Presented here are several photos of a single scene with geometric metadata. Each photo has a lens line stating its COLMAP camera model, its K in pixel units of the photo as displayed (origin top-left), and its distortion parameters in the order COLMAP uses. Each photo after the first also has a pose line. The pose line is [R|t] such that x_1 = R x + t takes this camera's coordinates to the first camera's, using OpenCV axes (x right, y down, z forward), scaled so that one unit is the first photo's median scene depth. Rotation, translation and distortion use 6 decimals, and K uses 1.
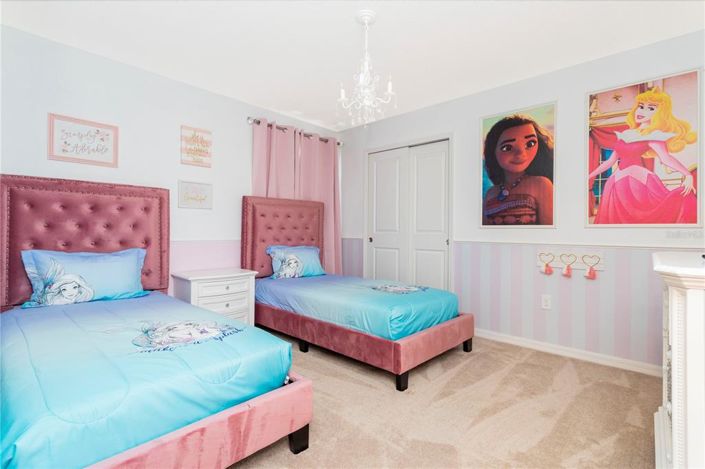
lens RADIAL K [[337.1, 0, 355.6], [0, 337.1, 233.0], [0, 0, 1]] dist [-0.004795, 0.002487]
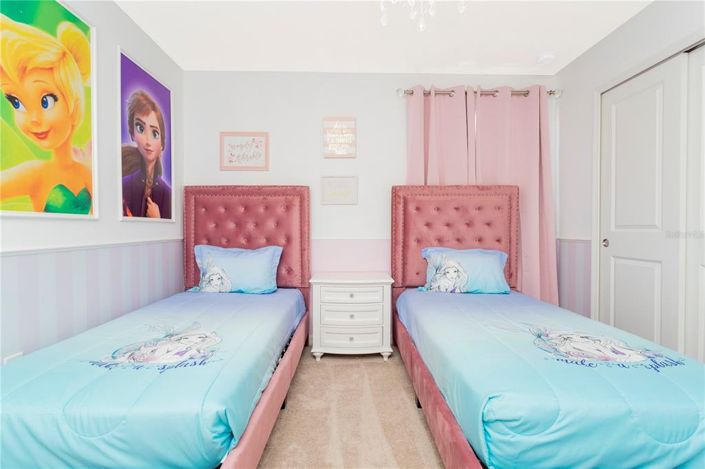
lens RADIAL K [[337.1, 0, 353.8], [0, 337.1, 230.7], [0, 0, 1]] dist [-0.004795, 0.002487]
pose [[0.684072, -0.002051, -0.729412, 0.231813], [0.001242, 0.999998, -0.001648, 0.000428], [0.729413, 0.000221, 0.684073, 0.405690]]
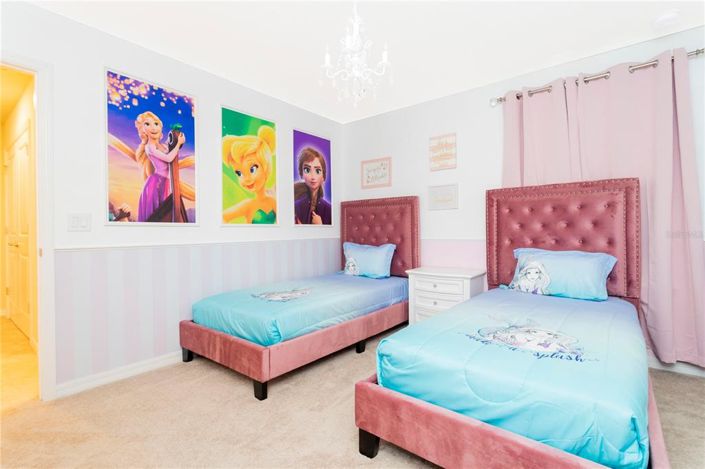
lens RADIAL K [[337.1, 0, 350.0], [0, 337.1, 229.3], [0, 0, 1]] dist [-0.004795, 0.002487]
pose [[0.055714, -0.011846, -0.998376, 0.598953], [0.003856, 0.999925, -0.011650, 0.001849], [0.998439, -0.003200, 0.055755, 0.658215]]
